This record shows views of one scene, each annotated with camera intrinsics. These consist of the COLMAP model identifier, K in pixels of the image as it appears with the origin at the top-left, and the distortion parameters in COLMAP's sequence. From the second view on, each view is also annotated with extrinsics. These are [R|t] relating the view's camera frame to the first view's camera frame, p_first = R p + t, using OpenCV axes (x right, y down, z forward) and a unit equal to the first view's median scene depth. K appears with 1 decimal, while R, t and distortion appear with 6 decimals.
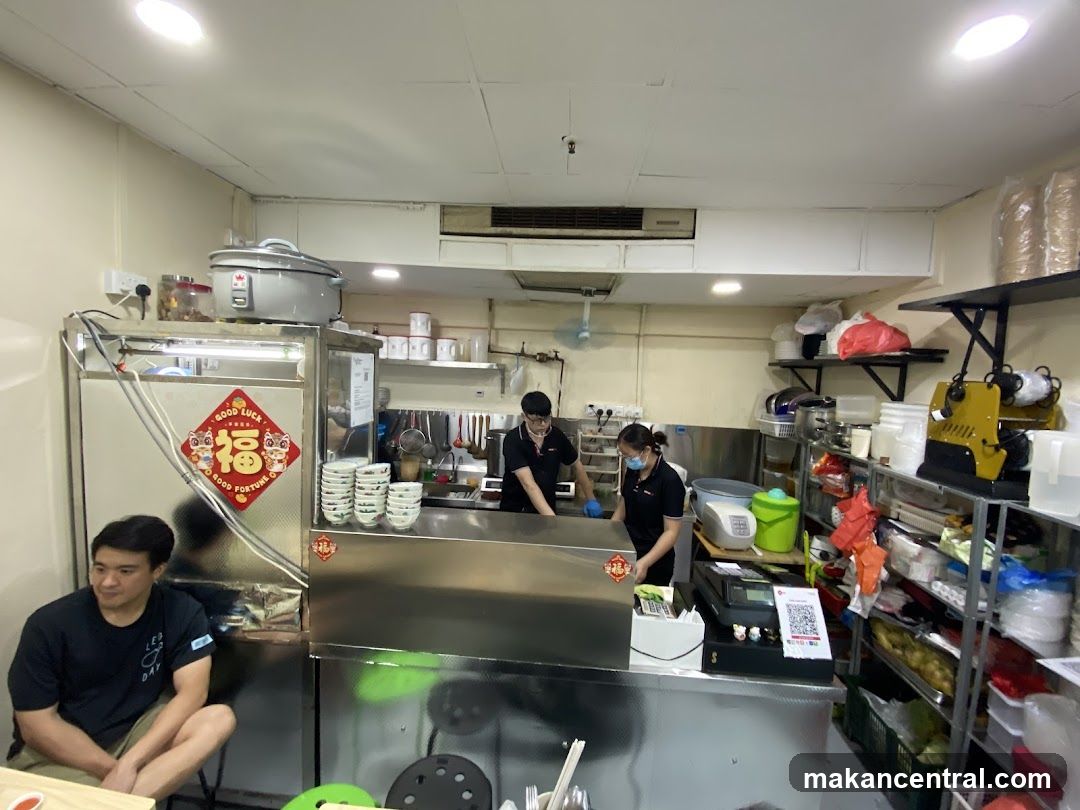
lens RADIAL K [[440.1, 0, 539.3], [0, 440.1, 405.0], [0, 0, 1]] dist [-0.003328, -0.006224]
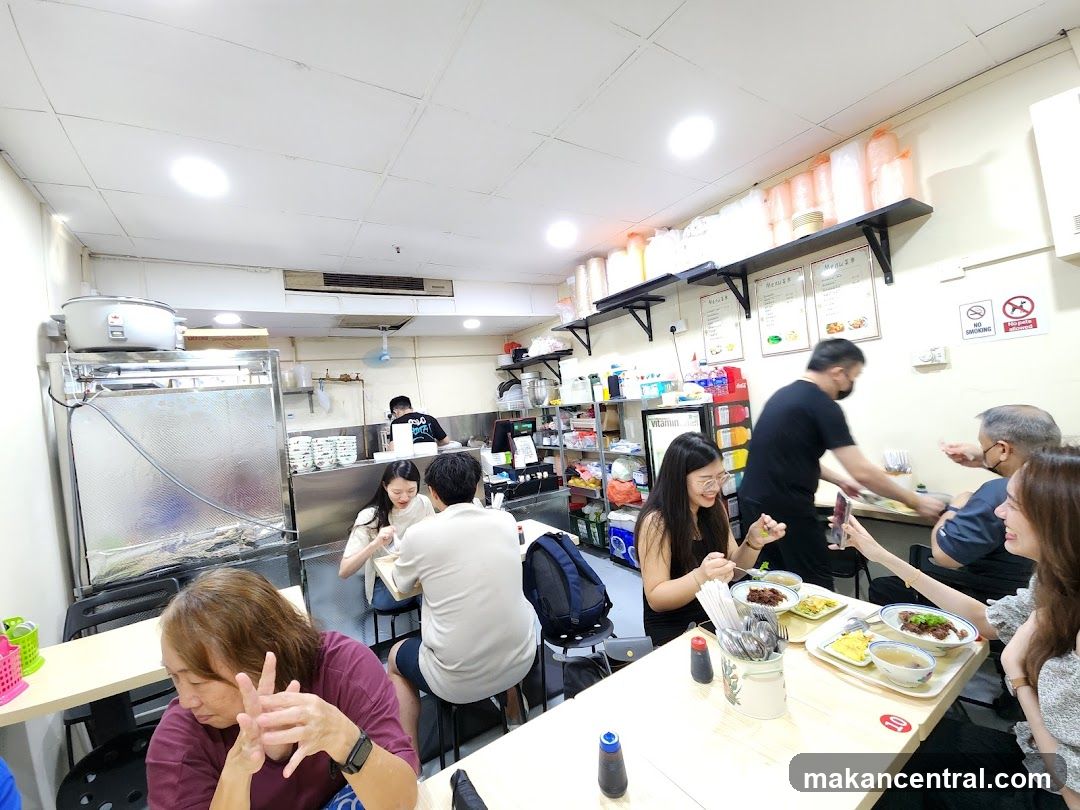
lens RADIAL K [[440.1, 0, 539.5], [0, 440.1, 404.4], [0, 0, 1]] dist [-0.003328, -0.006224]
pose [[0.797508, -0.128065, 0.589559, -0.441725], [0.176765, 0.983926, -0.025384, 0.140787], [-0.576832, 0.124458, 0.807326, -0.528522]]
